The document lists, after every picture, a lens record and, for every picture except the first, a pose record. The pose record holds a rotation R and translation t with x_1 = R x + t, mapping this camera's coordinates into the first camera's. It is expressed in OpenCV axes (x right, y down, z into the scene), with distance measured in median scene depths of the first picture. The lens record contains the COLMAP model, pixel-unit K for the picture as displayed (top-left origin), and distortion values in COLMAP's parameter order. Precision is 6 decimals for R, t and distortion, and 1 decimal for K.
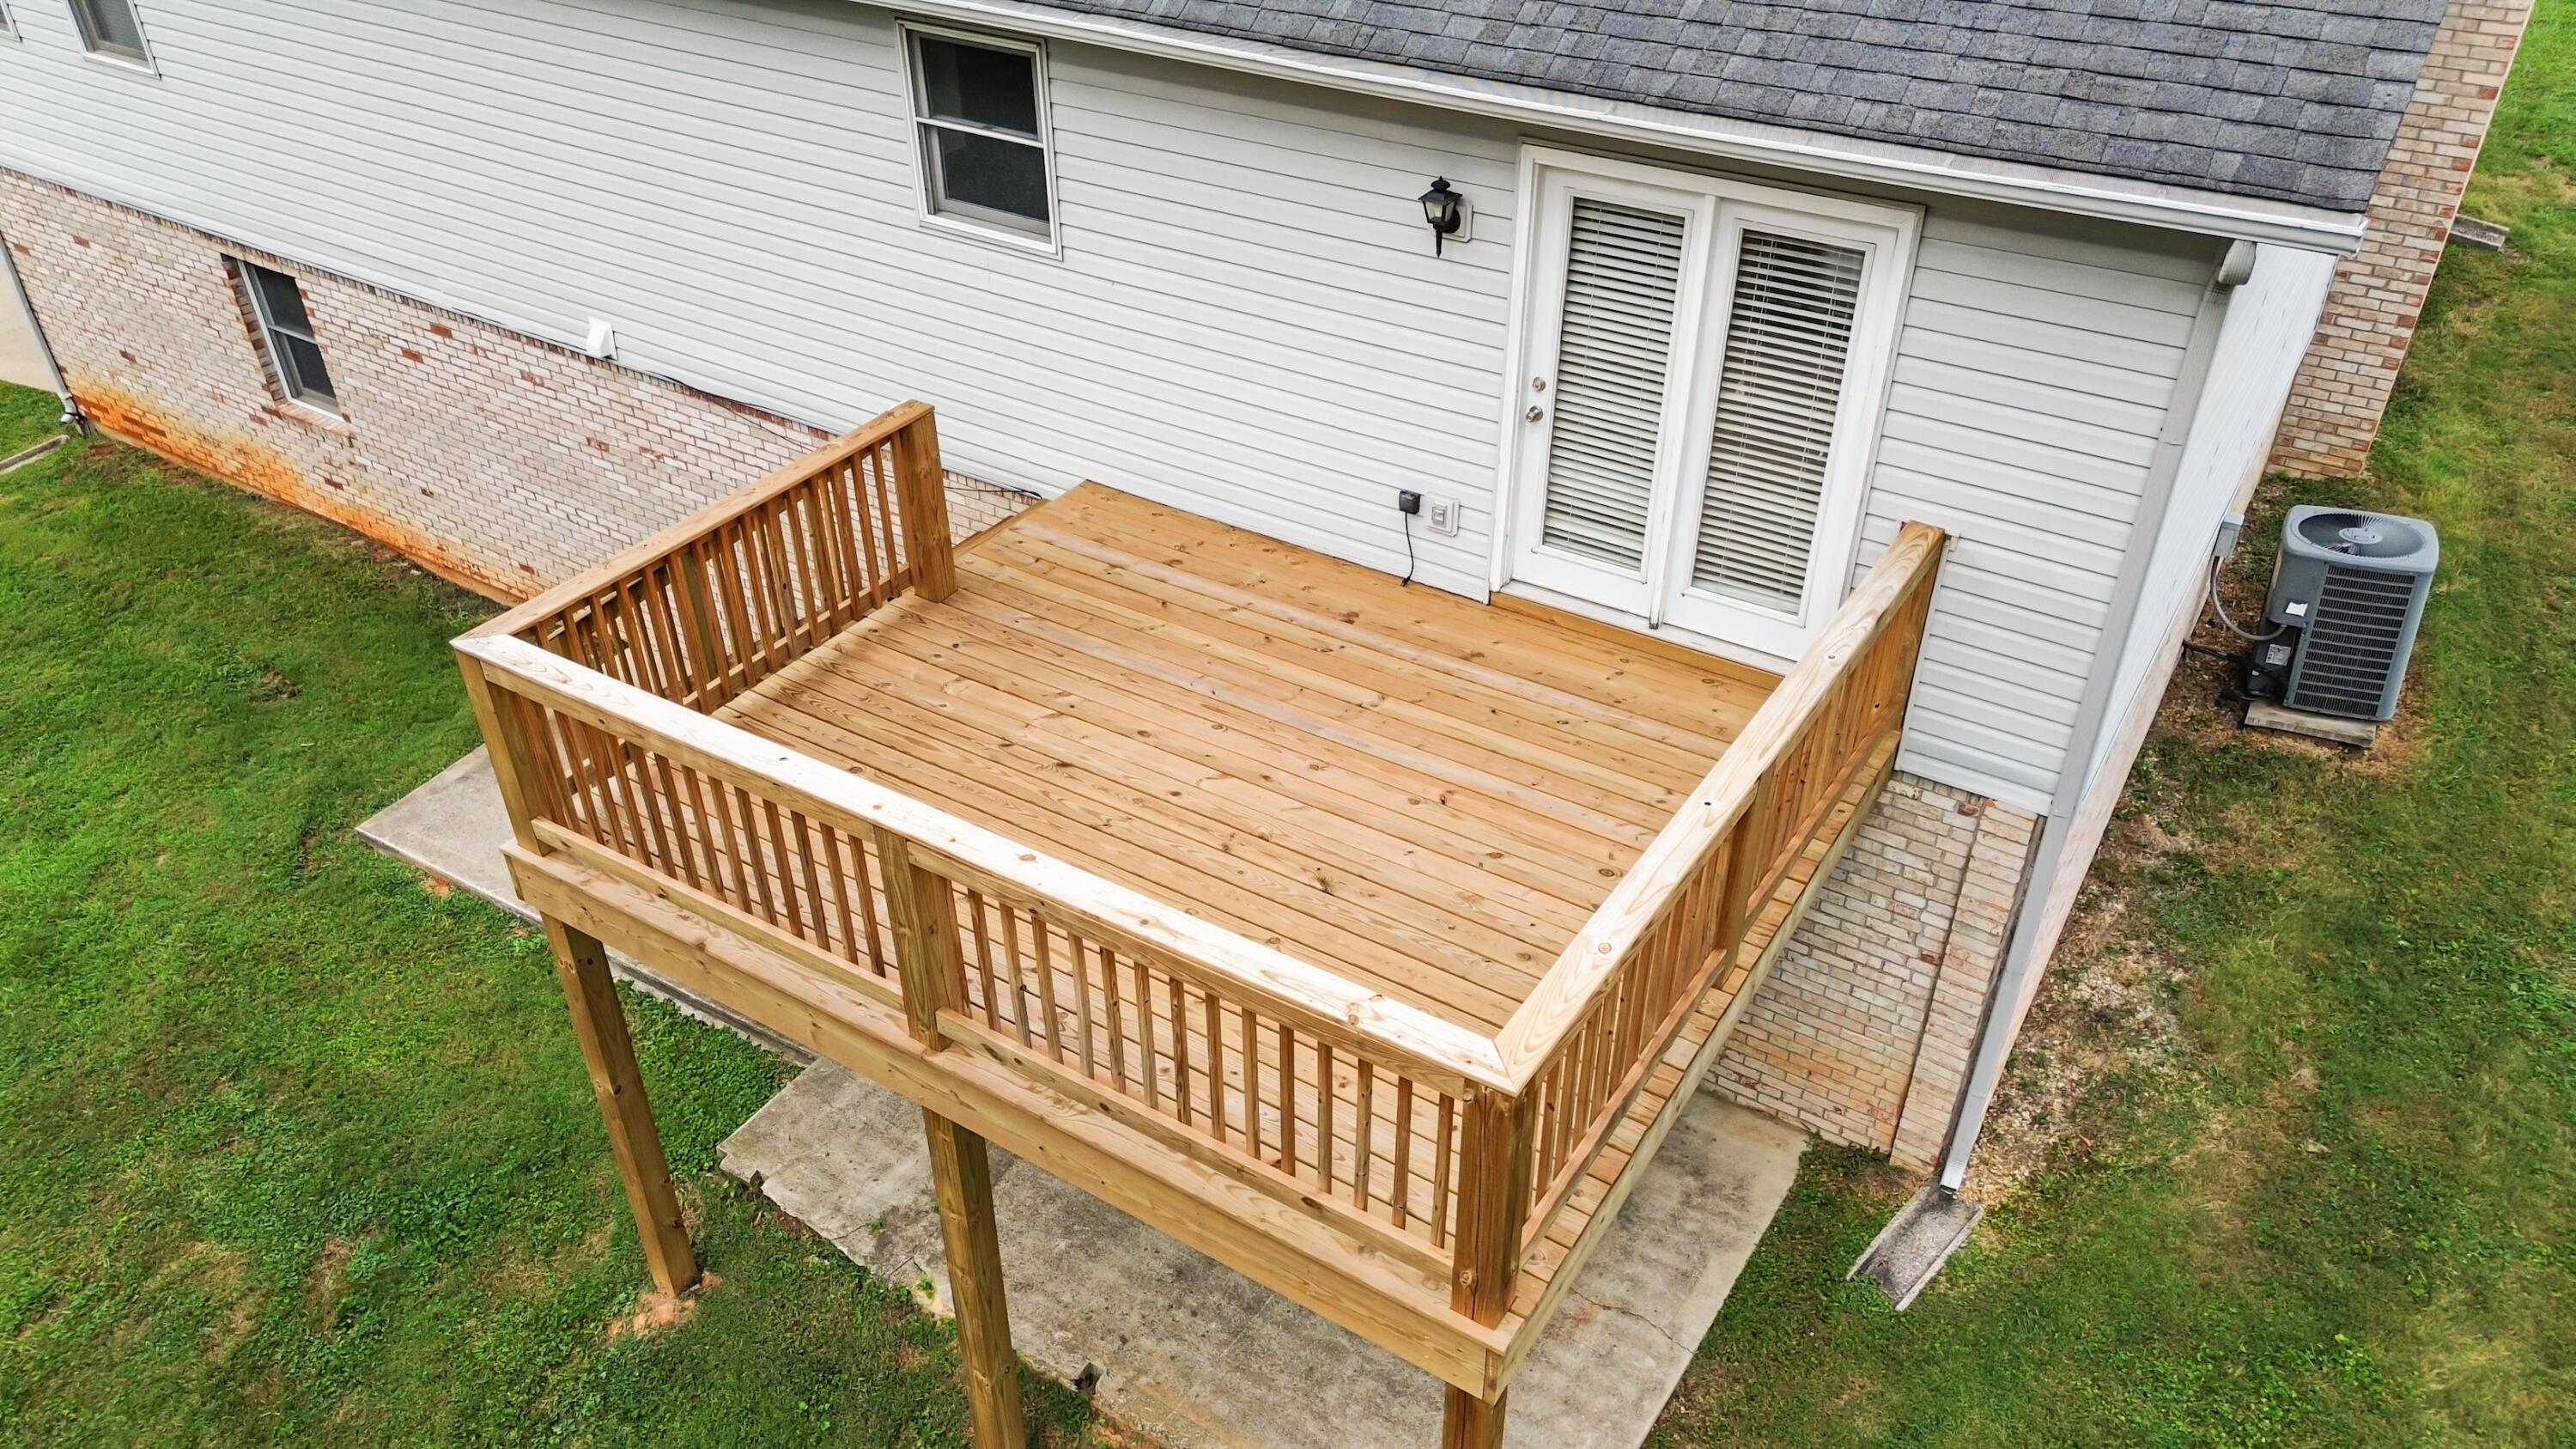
lens RADIAL K [[1830.1, 0, 1288.0], [0, 1830.1, 724.5], [0, 0, 1]] dist [0.062035, -0.093298]
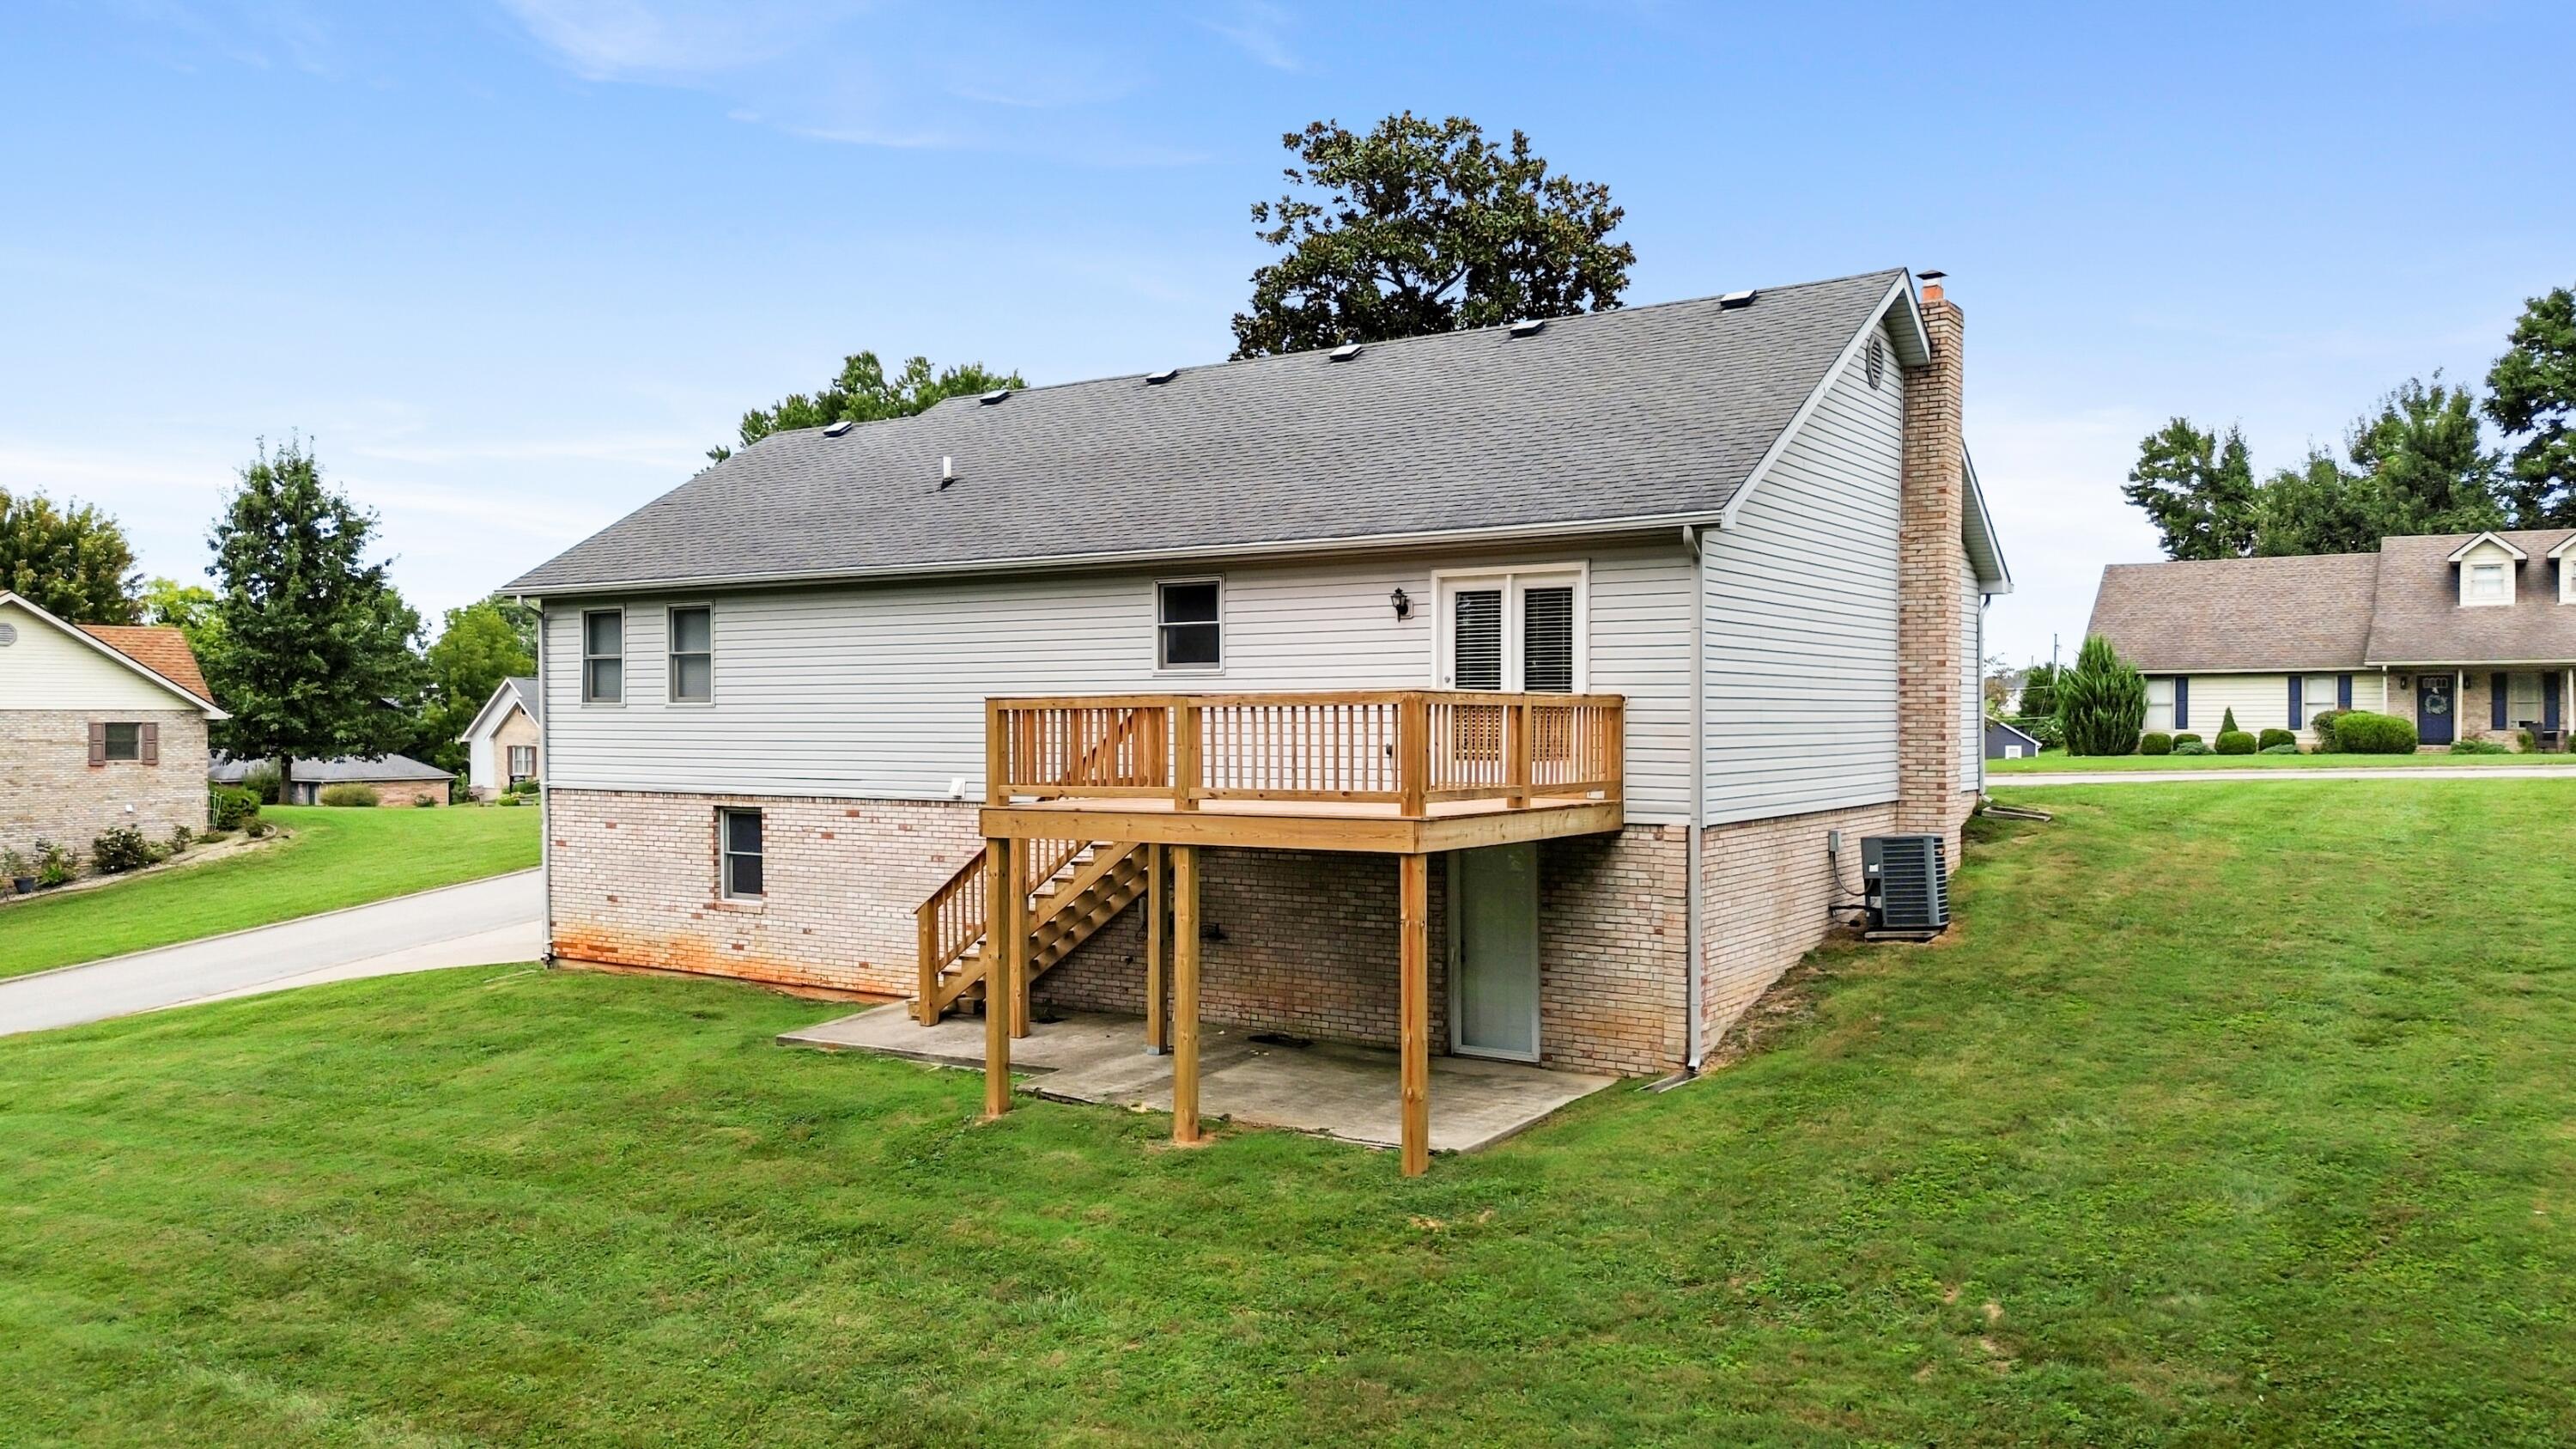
lens RADIAL K [[1830.1, 0, 1288.0], [0, 1830.1, 724.5], [0, 0, 1]] dist [0.062035, -0.093298]
pose [[0.999867, 0.005383, -0.015401, -0.016049], [-0.013258, 0.818225, -0.574745, 0.931855], [0.009507, 0.574873, 0.818187, -0.631157]]
